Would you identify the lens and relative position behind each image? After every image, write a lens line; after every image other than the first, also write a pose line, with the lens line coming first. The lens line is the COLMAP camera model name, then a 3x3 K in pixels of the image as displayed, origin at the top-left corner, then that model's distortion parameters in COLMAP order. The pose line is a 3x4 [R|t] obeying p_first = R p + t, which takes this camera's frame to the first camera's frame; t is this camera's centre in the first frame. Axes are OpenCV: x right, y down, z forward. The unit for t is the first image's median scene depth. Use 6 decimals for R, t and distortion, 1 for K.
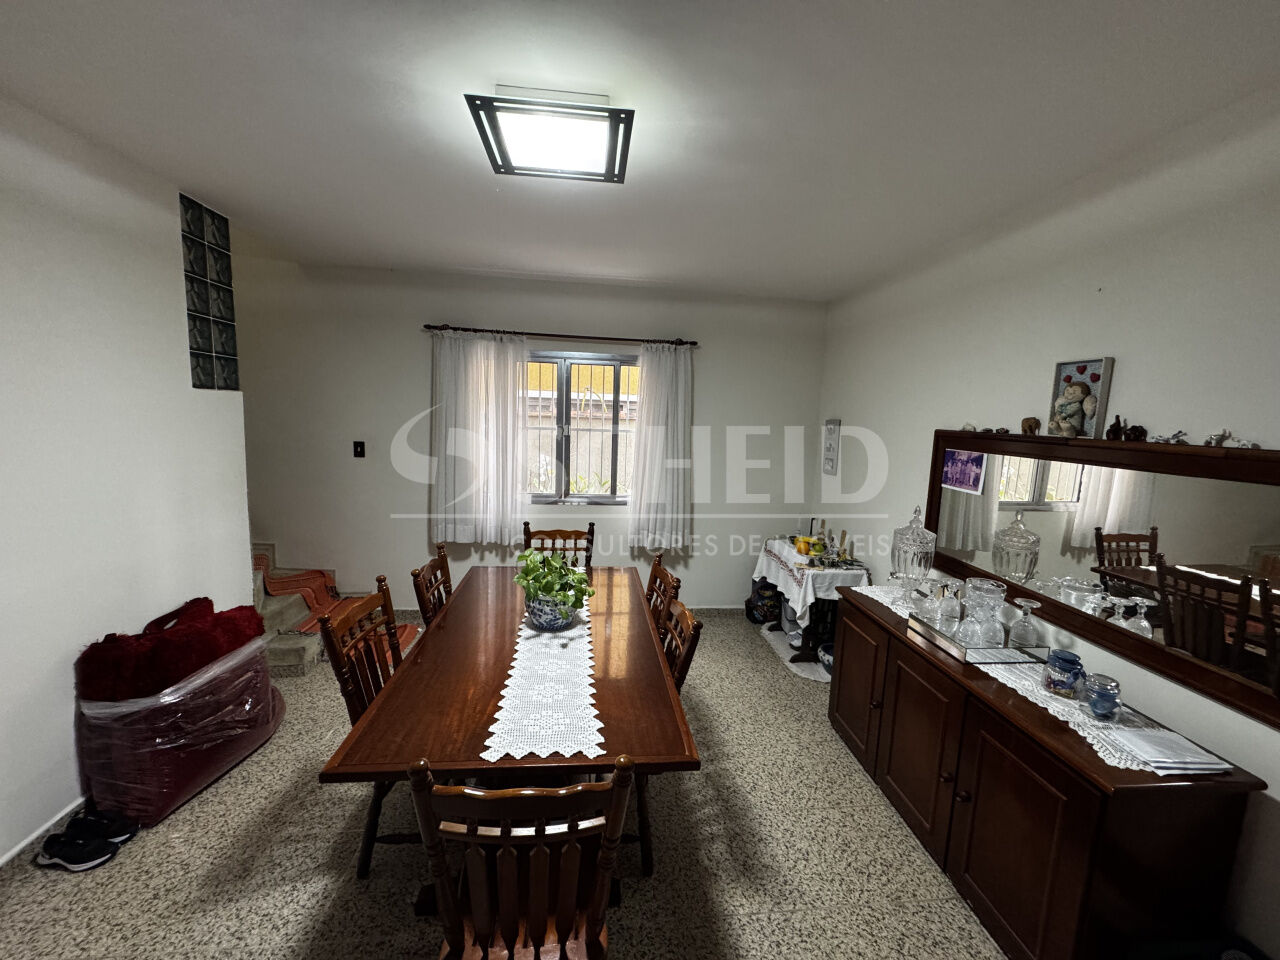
lens RADIAL K [[506.9, 0, 638.9], [0, 506.9, 480.3], [0, 0, 1]] dist [-0.003991, 0.000658]
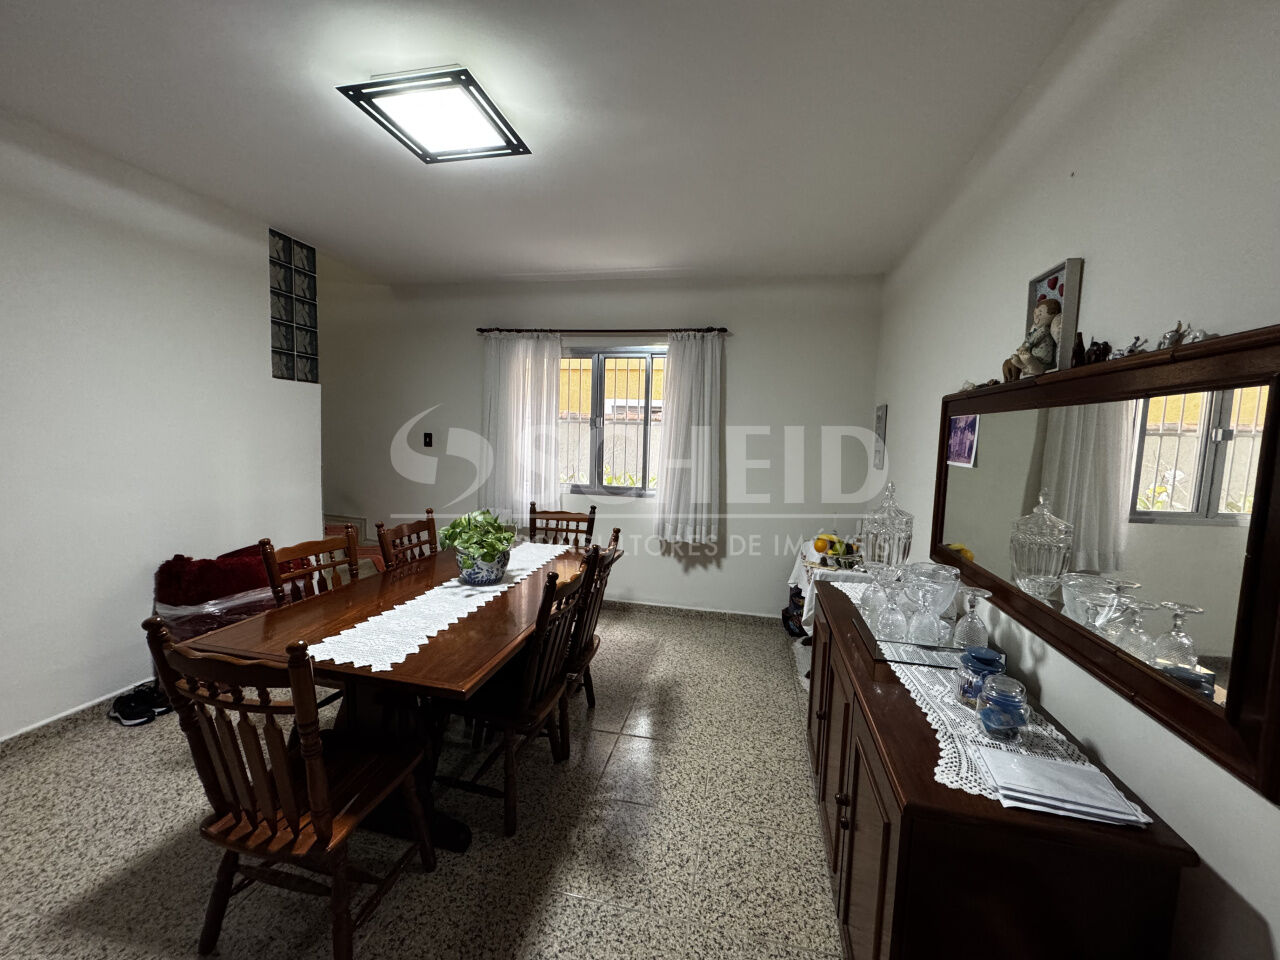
lens RADIAL K [[506.9, 0, 638.9], [0, 506.9, 480.3], [0, 0, 1]] dist [-0.003991, 0.000658]
pose [[0.950308, 0.023085, -0.310455, 0.424965], [-0.039594, 0.998111, -0.046980, 0.106369], [0.308784, 0.056938, 0.949426, 0.090821]]
